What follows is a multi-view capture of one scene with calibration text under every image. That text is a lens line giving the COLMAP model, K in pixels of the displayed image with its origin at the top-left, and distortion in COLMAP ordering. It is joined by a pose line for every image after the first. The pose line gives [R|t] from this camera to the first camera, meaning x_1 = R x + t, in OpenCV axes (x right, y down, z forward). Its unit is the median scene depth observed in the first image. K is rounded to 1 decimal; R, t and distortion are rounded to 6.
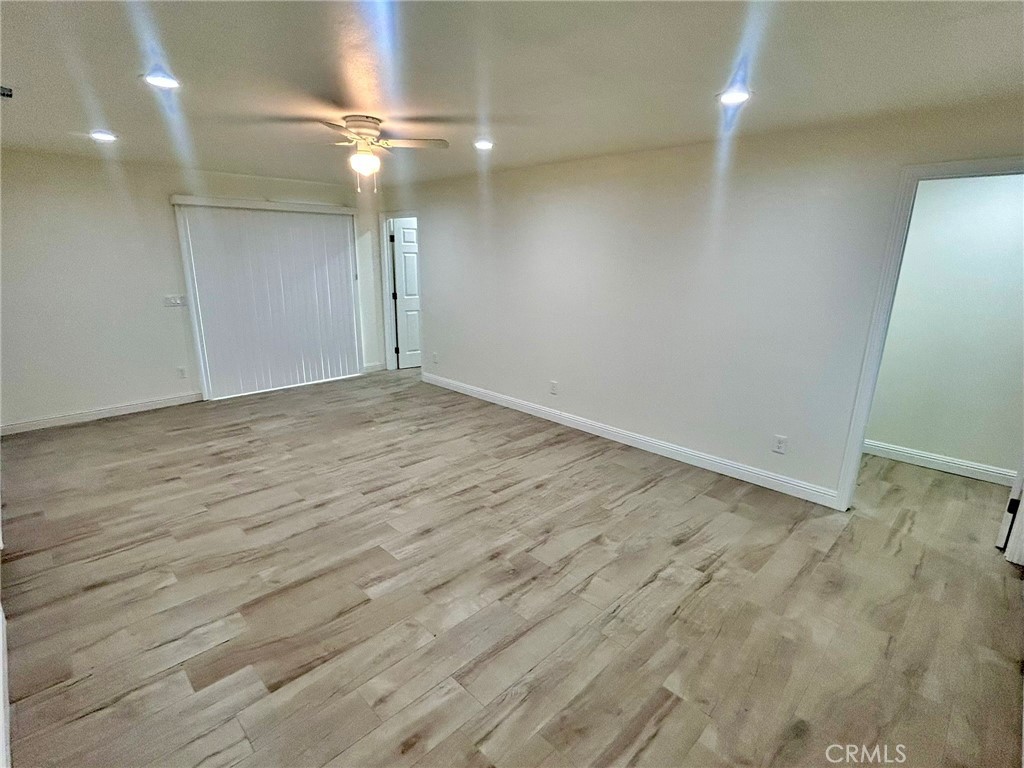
lens RADIAL K [[504.5, 0, 510.2], [0, 504.5, 383.6], [0, 0, 1]] dist [-0.000318, 0.001076]
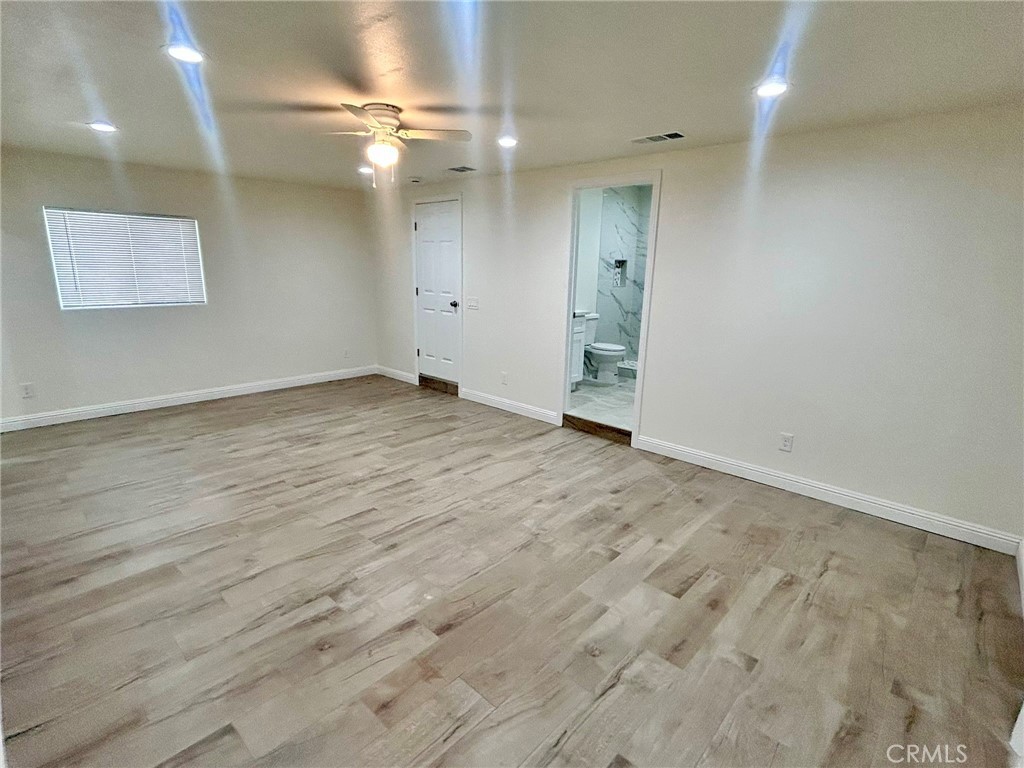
lens RADIAL K [[504.5, 0, 510.2], [0, 504.5, 383.6], [0, 0, 1]] dist [-0.000318, 0.001076]
pose [[-0.998819, -0.022607, -0.042996, -0.423492], [-0.040146, 0.882488, 0.468618, -0.434795], [0.027350, 0.469791, -0.882354, 1.747967]]
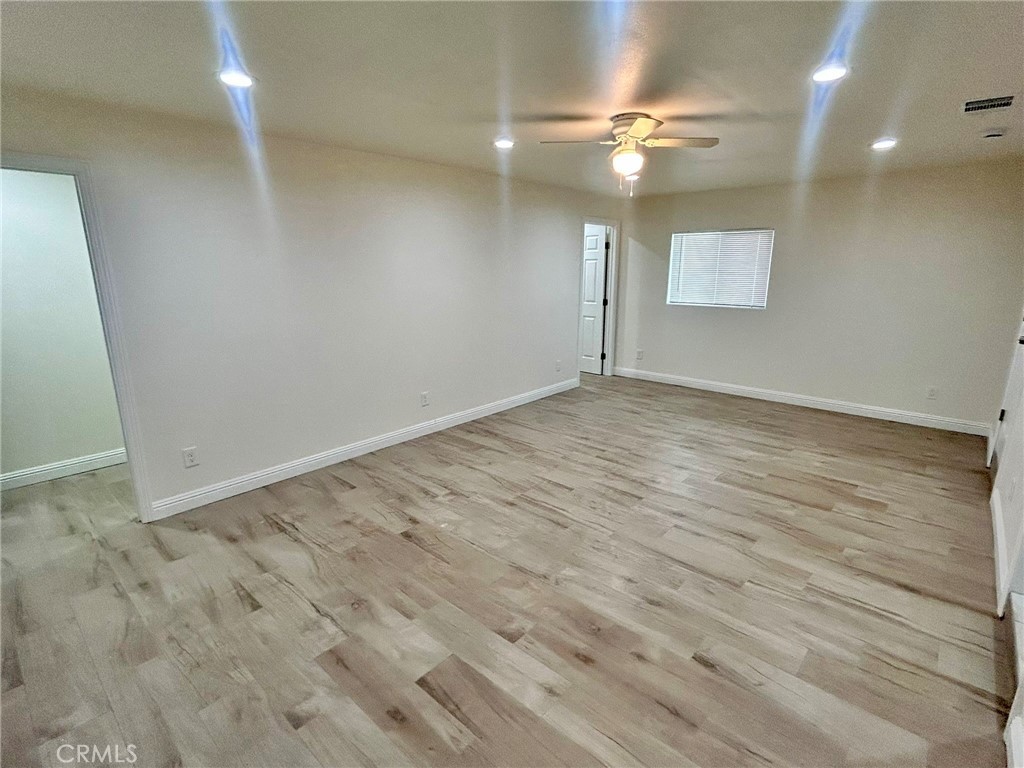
lens RADIAL K [[504.5, 0, 510.2], [0, 504.5, 383.6], [0, 0, 1]] dist [-0.000318, 0.001076]
pose [[-0.055859, -0.243428, 0.968309, -1.121160], [0.254224, 0.934391, 0.249566, -0.289178], [-0.965531, 0.260108, 0.009691, 1.122635]]
